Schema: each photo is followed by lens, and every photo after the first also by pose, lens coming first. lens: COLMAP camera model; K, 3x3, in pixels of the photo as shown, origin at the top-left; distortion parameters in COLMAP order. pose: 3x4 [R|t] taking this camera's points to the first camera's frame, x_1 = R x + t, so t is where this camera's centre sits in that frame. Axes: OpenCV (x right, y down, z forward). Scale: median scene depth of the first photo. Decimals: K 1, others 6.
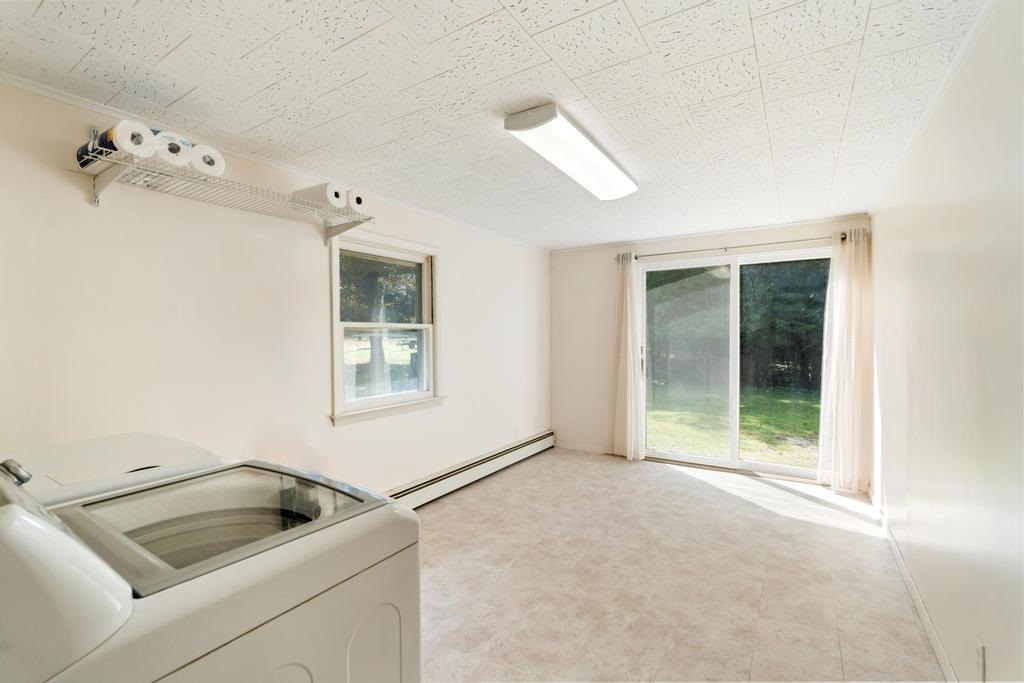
lens RADIAL K [[453.8, 0, 504.4], [0, 453.8, 340.3], [0, 0, 1]] dist [-0.002727, 0.000450]
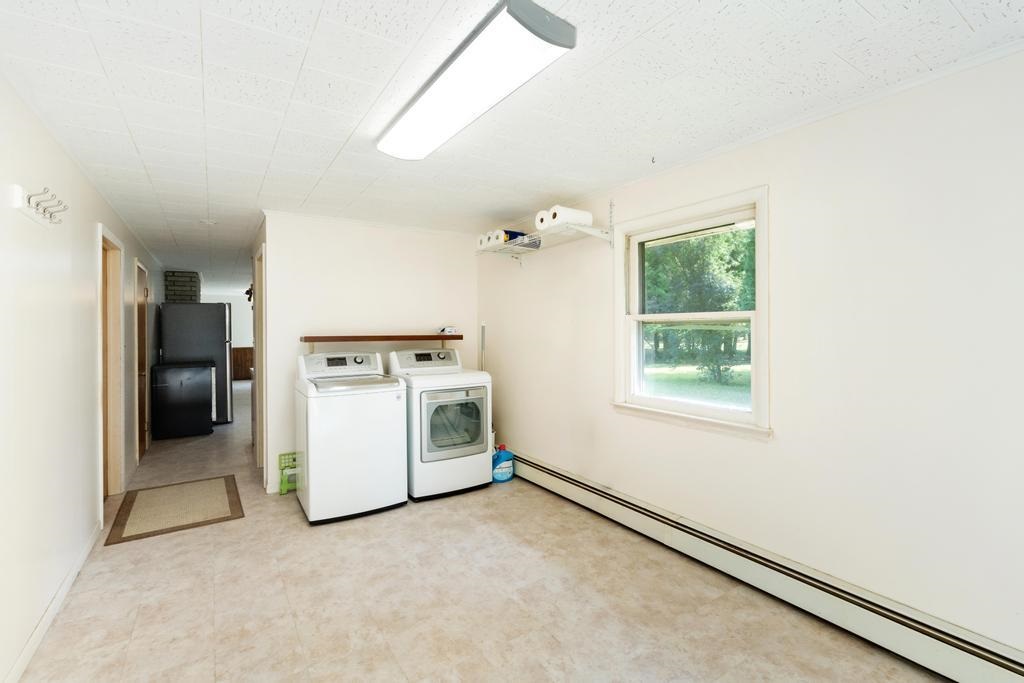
lens RADIAL K [[453.8, 0, 510.7], [0, 453.8, 330.5], [0, 0, 1]] dist [-0.002727, 0.000450]
pose [[-0.397827, 0.012114, -0.917381, 0.902752], [-0.002979, 0.999890, 0.014495, -0.026026], [0.917456, 0.008500, -0.397747, 1.511691]]
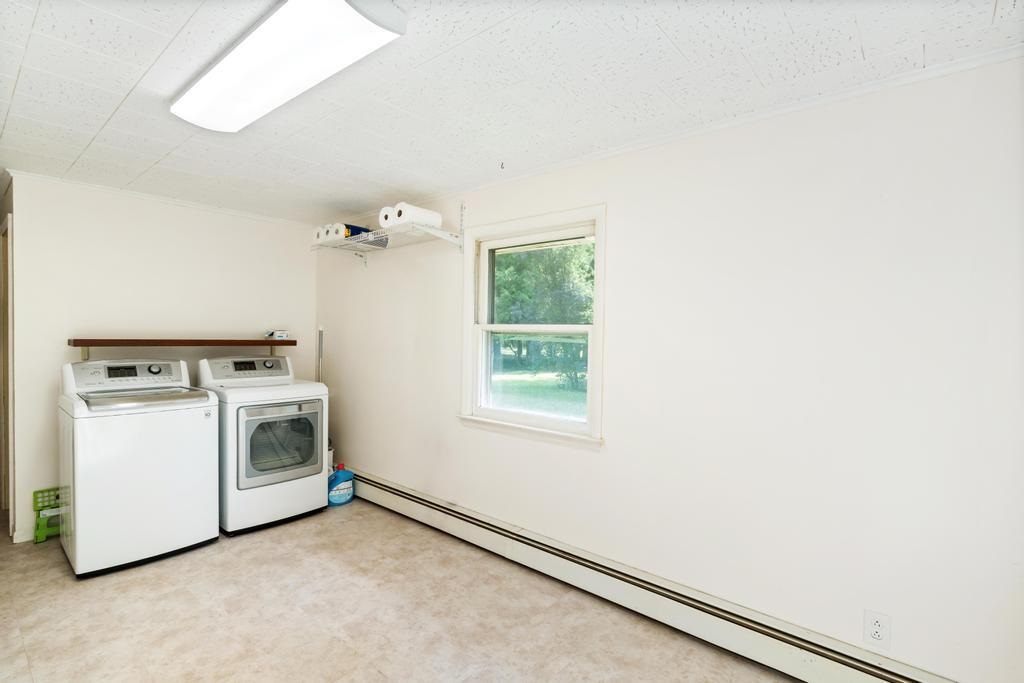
lens RADIAL K [[482.6, 0, 506.4], [0, 482.6, 345.3], [0, 0, 1]] dist [-0.001753, 0.000336]
pose [[-0.128885, 0.028442, -0.991252, 0.884549], [-0.029437, 0.999038, 0.032493, -0.040695], [0.991223, 0.033368, -0.127924, 1.557430]]
